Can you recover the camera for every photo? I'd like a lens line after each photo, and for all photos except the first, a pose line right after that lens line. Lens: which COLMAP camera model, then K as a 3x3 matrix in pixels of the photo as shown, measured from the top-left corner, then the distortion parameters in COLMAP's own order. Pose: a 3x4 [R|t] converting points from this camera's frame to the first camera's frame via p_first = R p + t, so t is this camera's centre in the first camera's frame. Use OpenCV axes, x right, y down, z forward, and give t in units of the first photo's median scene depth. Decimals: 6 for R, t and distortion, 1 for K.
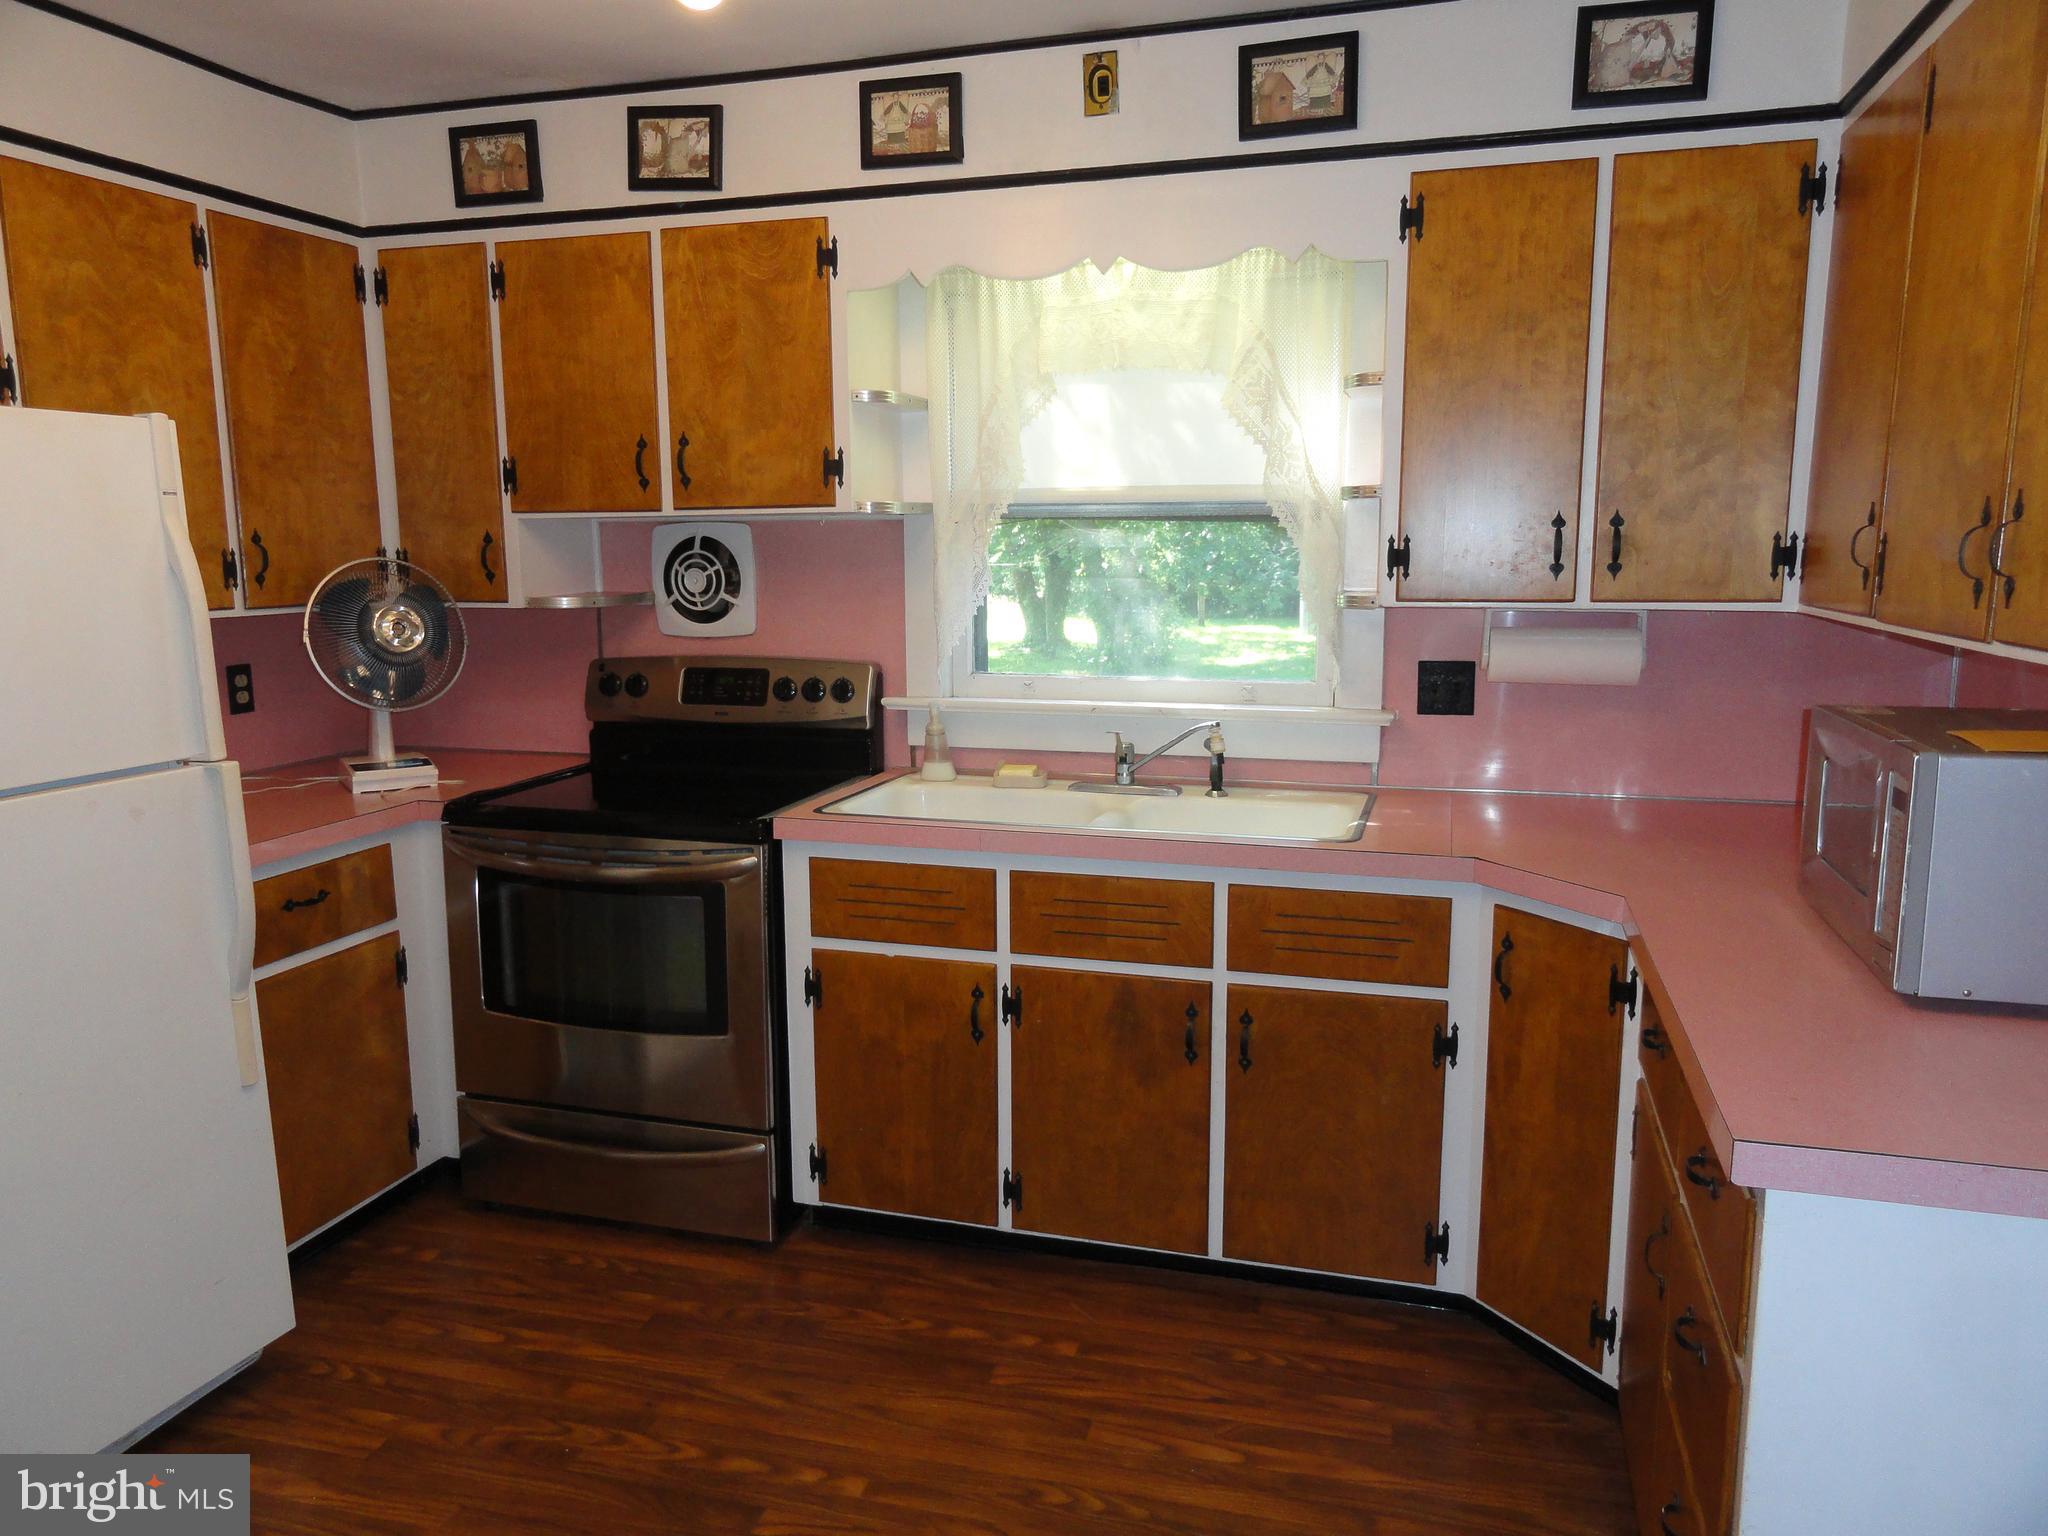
lens RADIAL K [[1424.8, 0, 1024.0], [0, 1424.8, 768.0], [0, 0, 1]] dist [-0.005160, 0.001046]
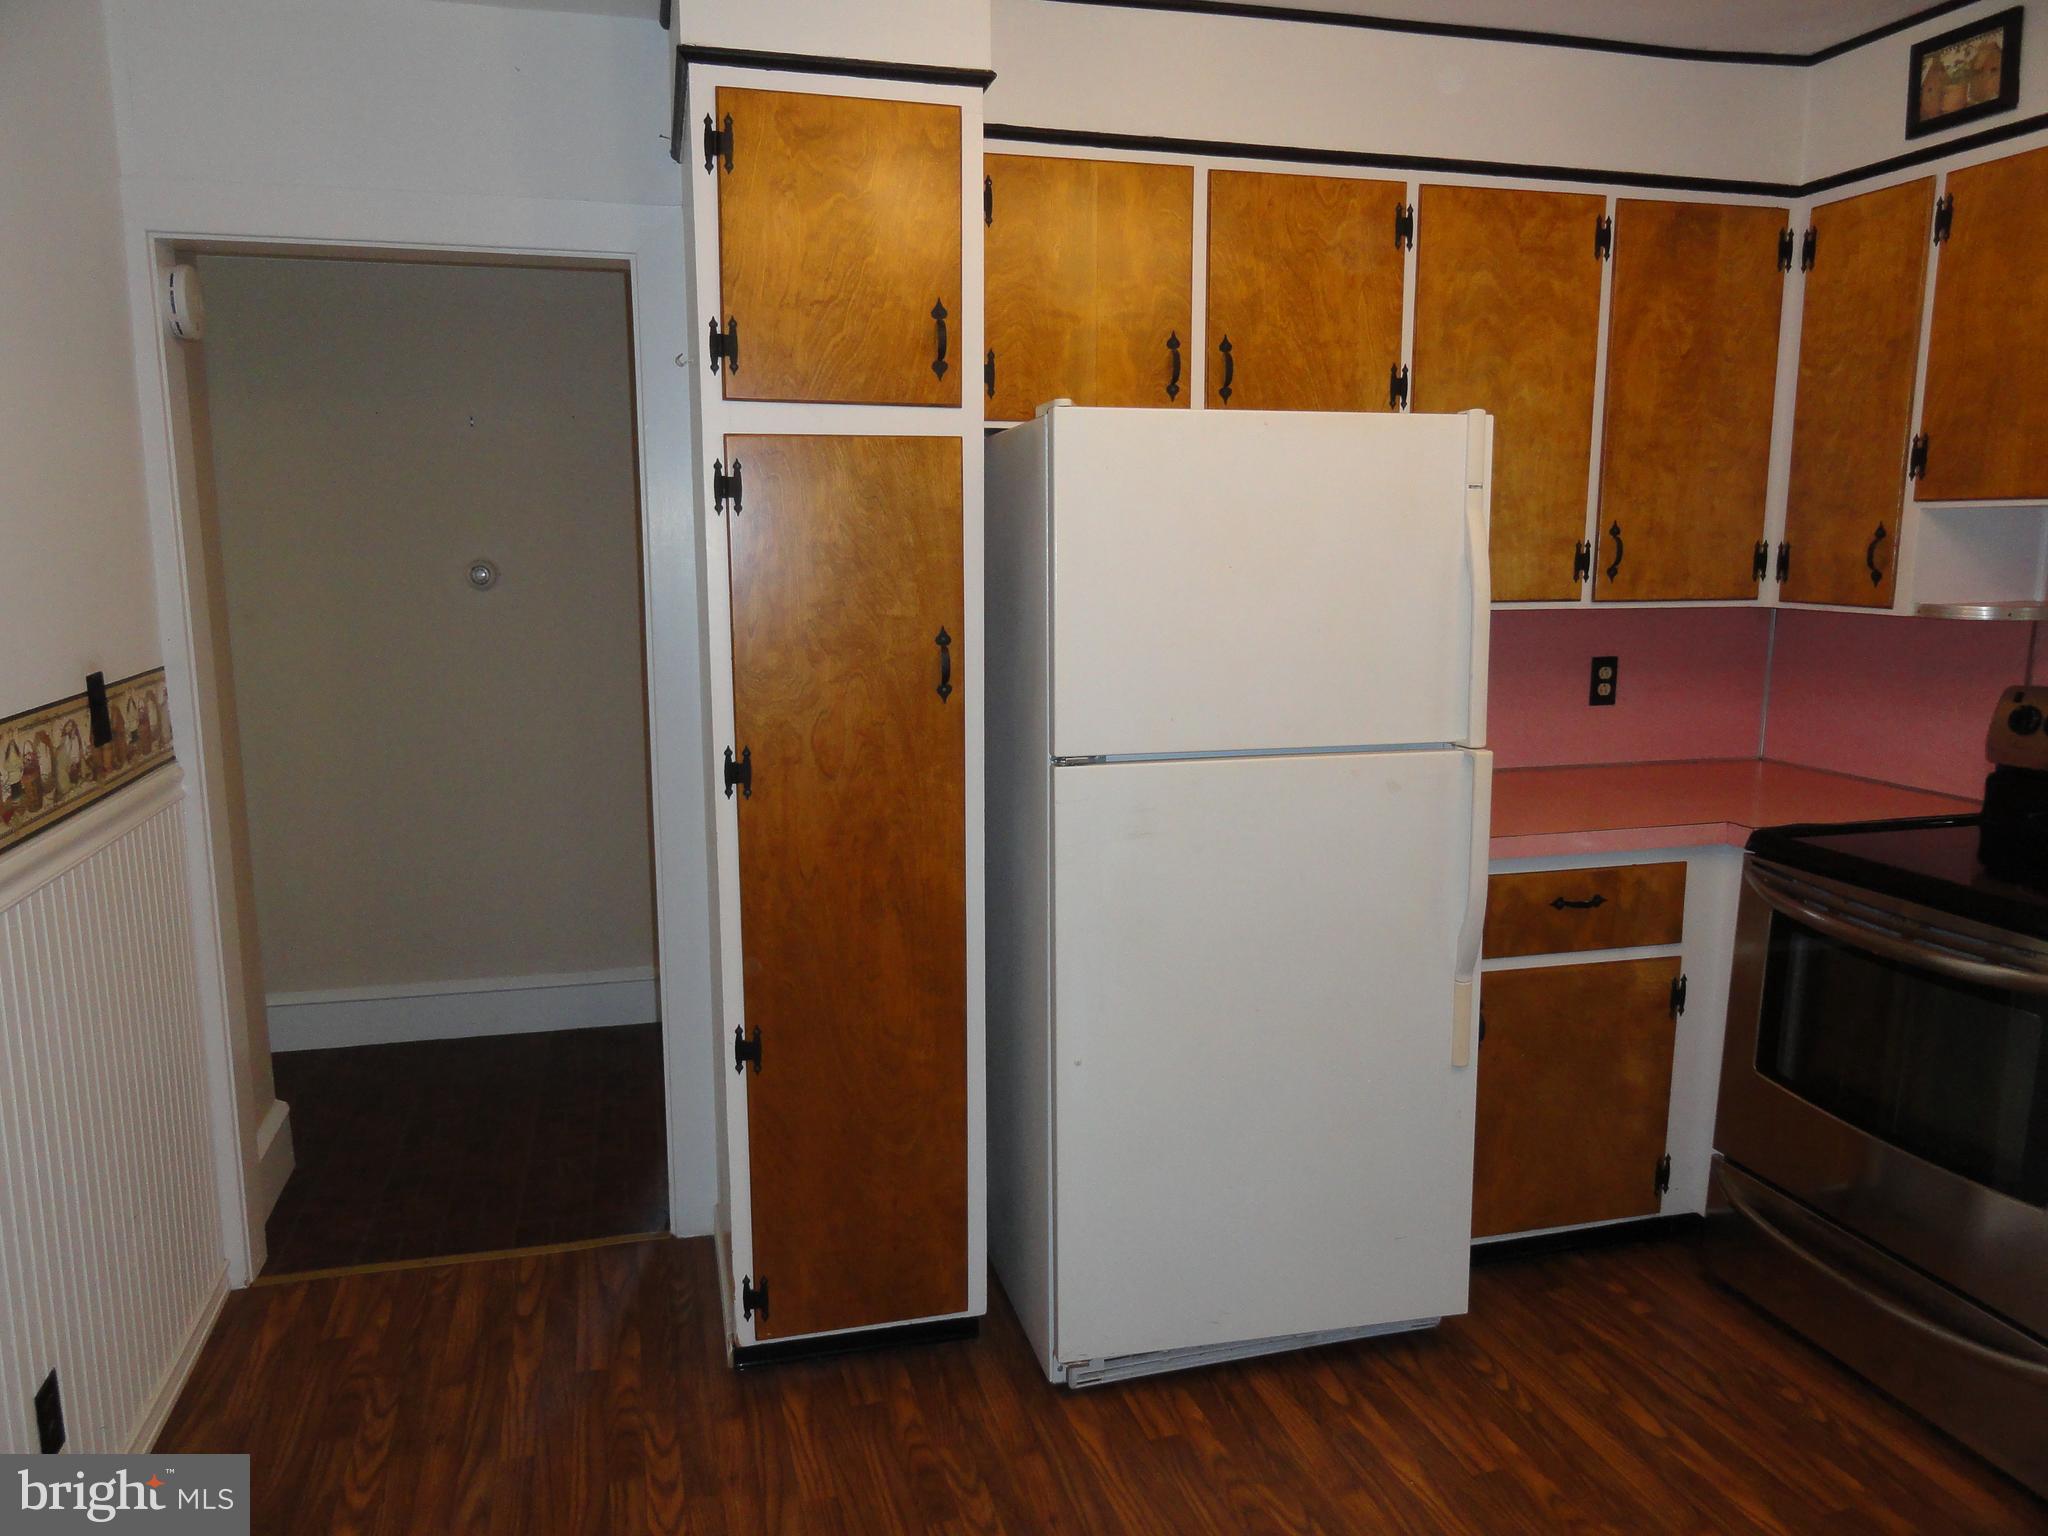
lens RADIAL K [[1425.8, 0, 1024.0], [0, 1425.8, 768.0], [0, 0, 1]] dist [-0.005751, 0.006078]
pose [[0.521572, 0.145715, -0.840672, 0.096582], [-0.140551, 0.986521, 0.083794, -0.023957], [0.841551, 0.074453, 0.535022, 0.138728]]
